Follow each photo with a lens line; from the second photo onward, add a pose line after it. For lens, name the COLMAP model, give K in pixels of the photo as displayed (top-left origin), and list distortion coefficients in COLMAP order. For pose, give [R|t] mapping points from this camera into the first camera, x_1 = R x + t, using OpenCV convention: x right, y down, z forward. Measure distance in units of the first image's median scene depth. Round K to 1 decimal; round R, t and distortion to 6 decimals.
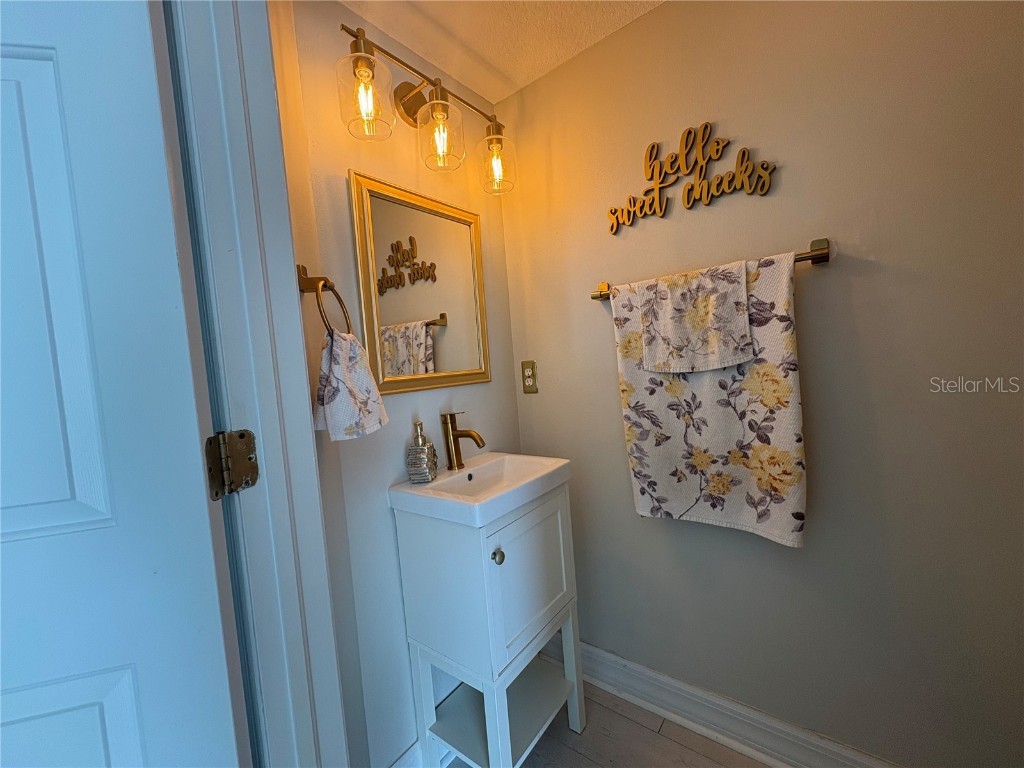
lens RADIAL K [[408.3, 0, 518.2], [0, 408.3, 385.0], [0, 0, 1]] dist [-0.000073, -0.000502]
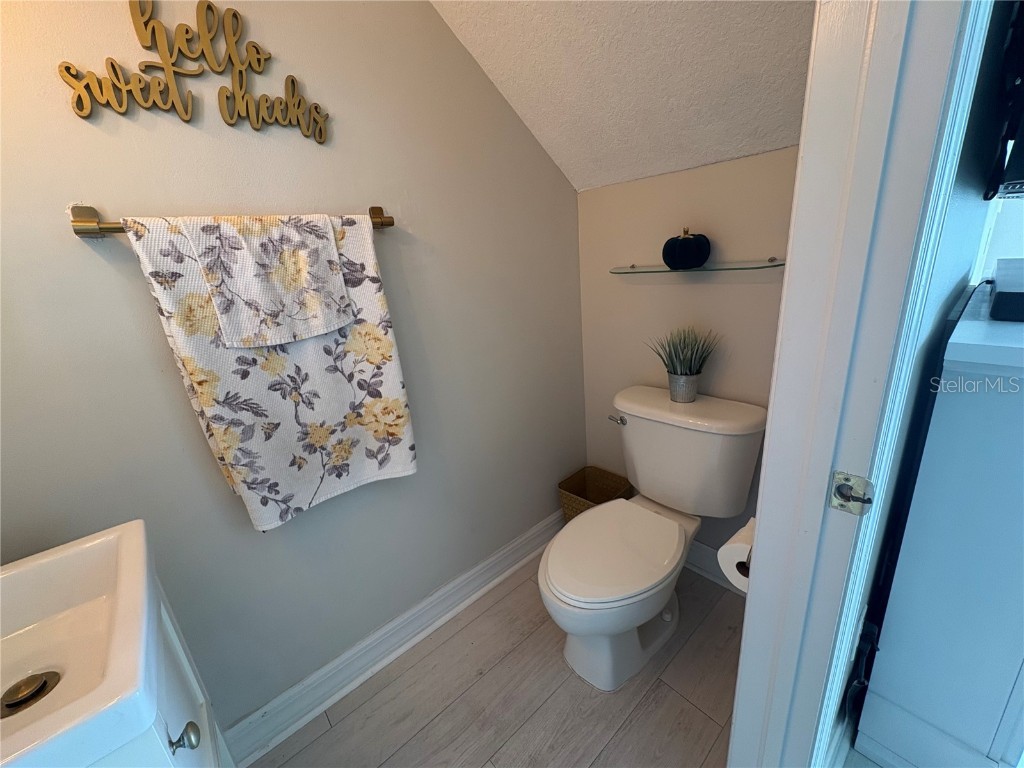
lens RADIAL K [[408.3, 0, 517.6], [0, 408.3, 382.8], [0, 0, 1]] dist [-0.000073, -0.000502]
pose [[0.200827, -0.237768, 0.950334, -0.307095], [0.110931, 0.969378, 0.219090, -0.082726], [-0.973326, 0.061422, 0.221054, 0.365820]]
